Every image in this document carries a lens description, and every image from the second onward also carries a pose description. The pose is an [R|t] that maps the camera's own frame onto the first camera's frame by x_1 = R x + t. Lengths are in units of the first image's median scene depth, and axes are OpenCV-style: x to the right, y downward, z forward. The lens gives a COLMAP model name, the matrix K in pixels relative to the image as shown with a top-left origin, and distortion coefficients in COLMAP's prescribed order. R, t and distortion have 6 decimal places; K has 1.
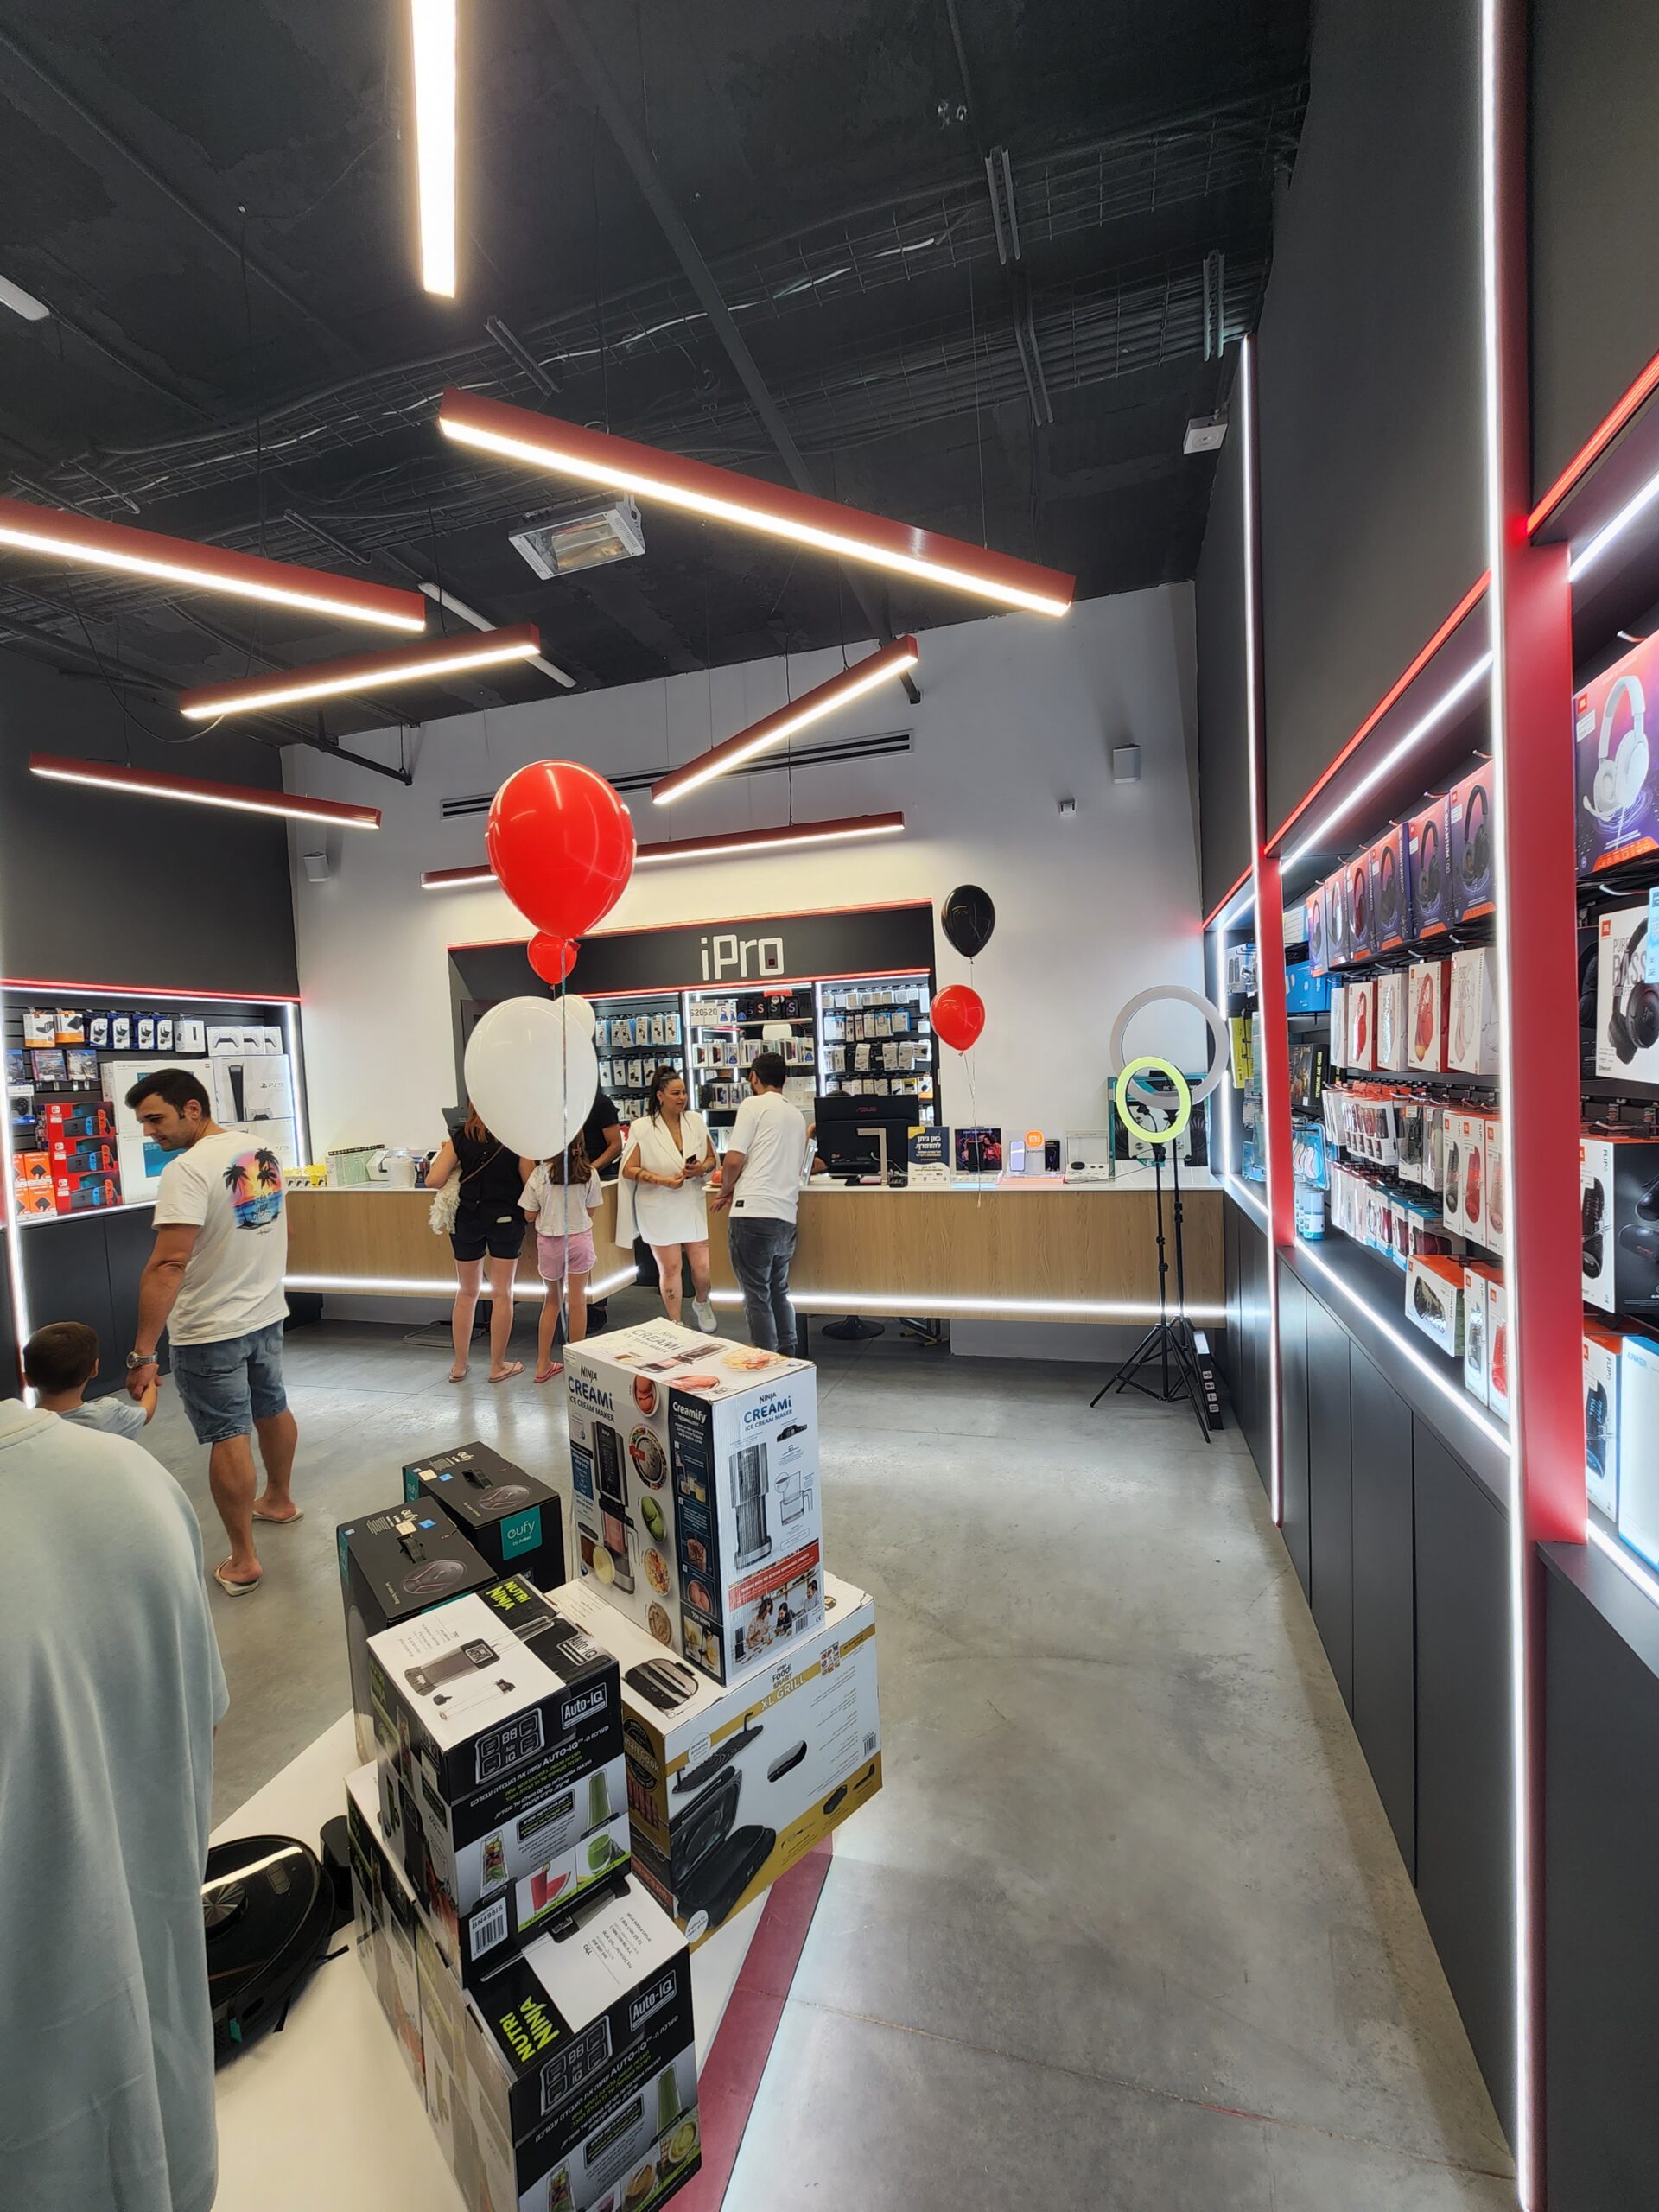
lens RADIAL K [[894.8, 0, 841.4], [0, 894.8, 1113.5], [0, 0, 1]] dist [-0.000073, -0.000124]
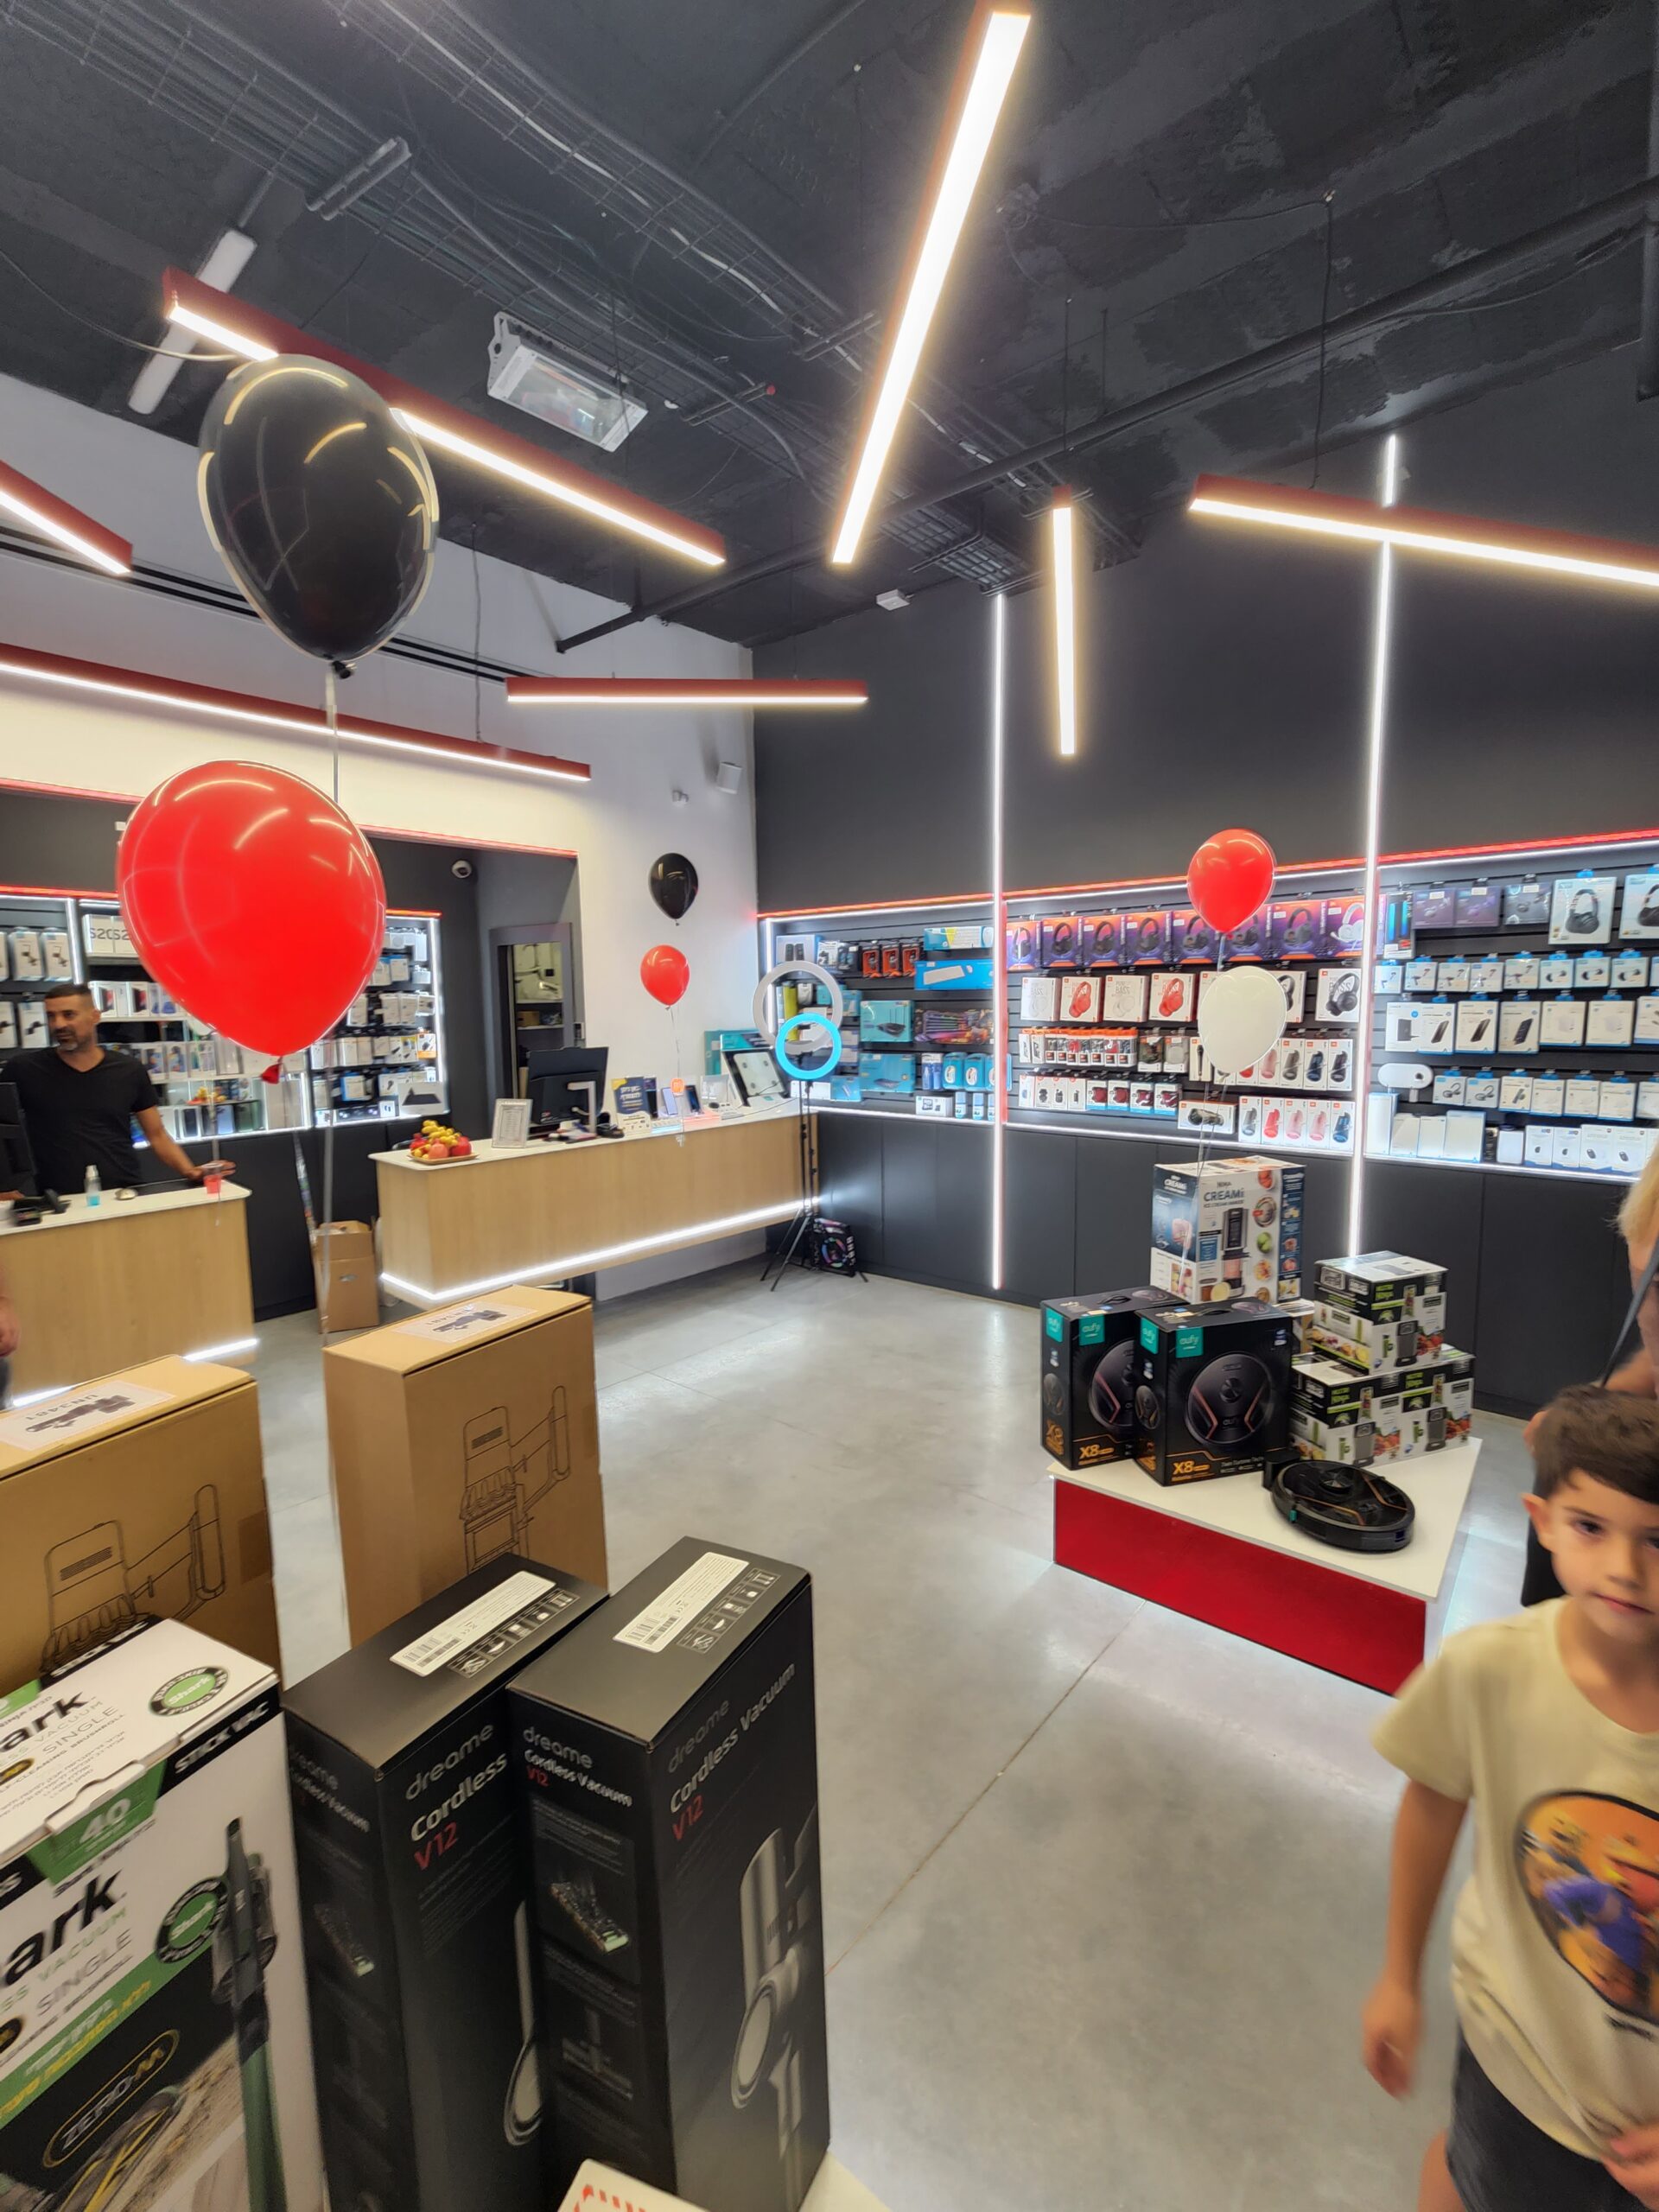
lens RADIAL K [[959.5, 0, 826.8], [0, 959.5, 1100.8], [0, 0, 1]] dist [-0.027573, -0.000173]
pose [[0.428893, -0.060888, 0.901301, -0.801318], [0.046877, 0.997882, 0.045106, 0.001791], [-0.902138, 0.022905, 0.430839, 0.310989]]
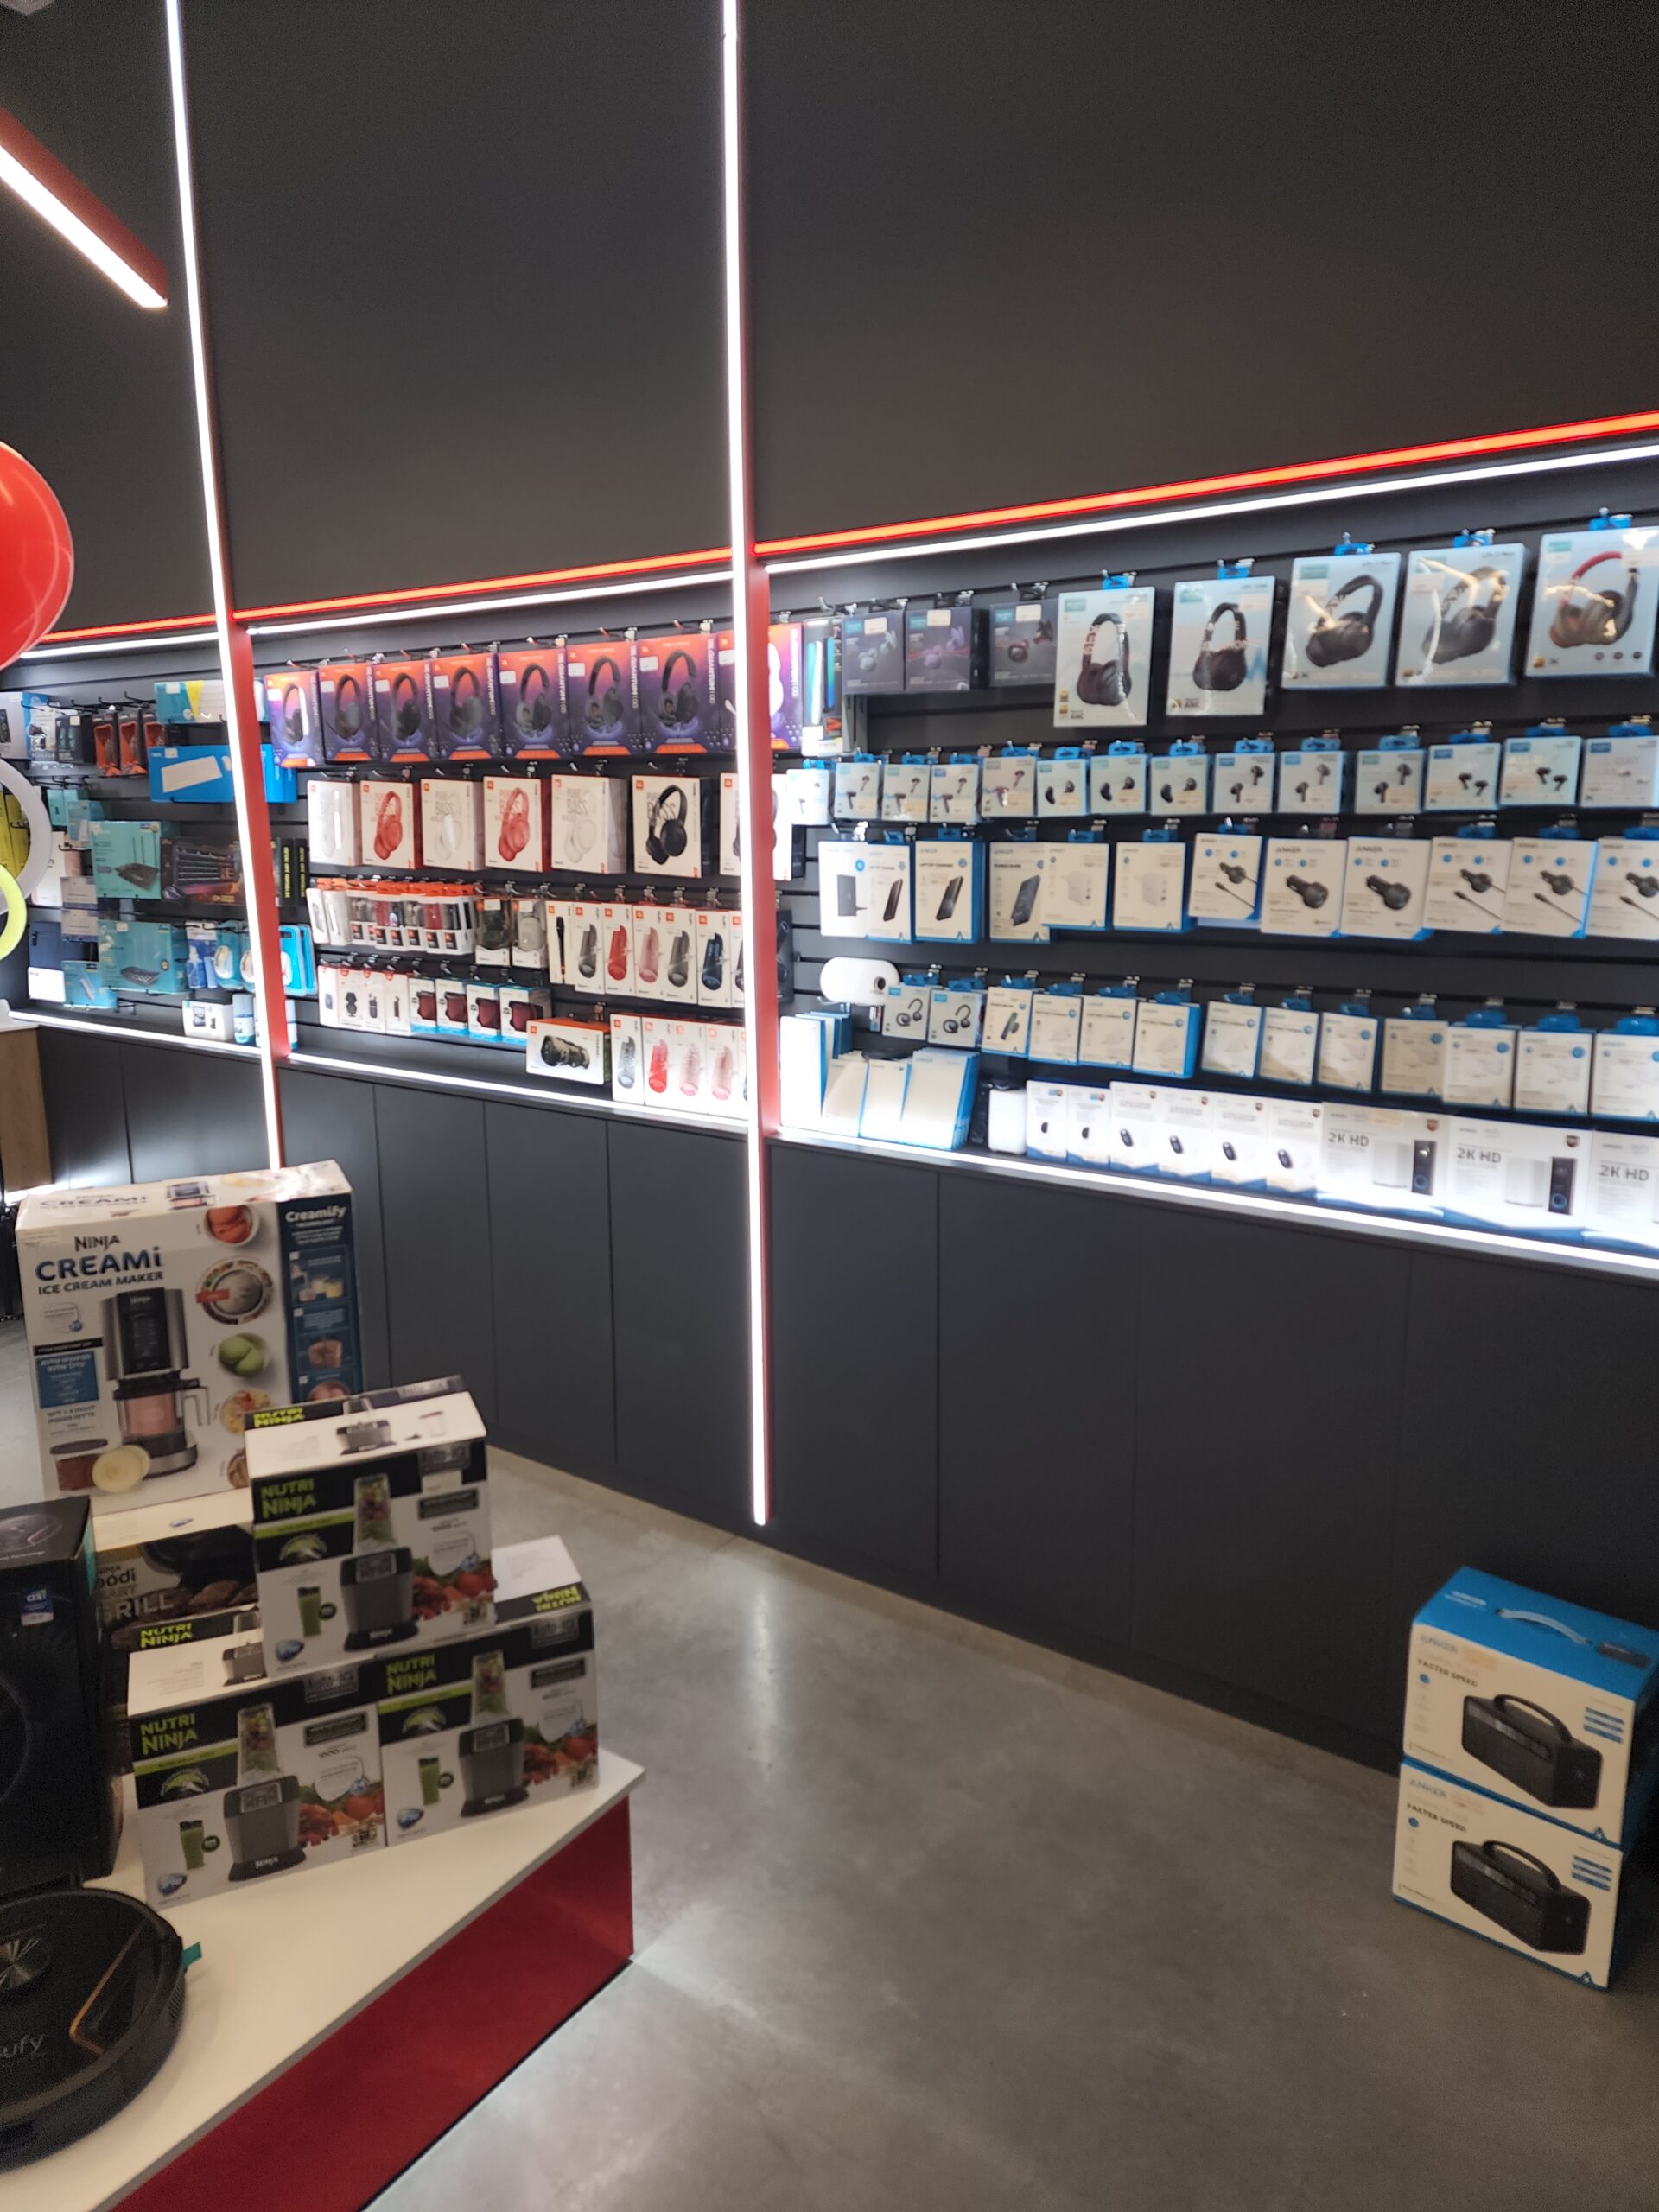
lens RADIAL K [[1442.4, 0, 803.9], [0, 1442.4, 1090.0], [0, 0, 1]] dist [0.068970, -0.055654]
pose [[0.346499, -0.135883, 0.928156, -0.442342], [0.039575, 0.990689, 0.130264, 0.002946], [-0.937215, -0.008404, 0.348651, -0.019445]]
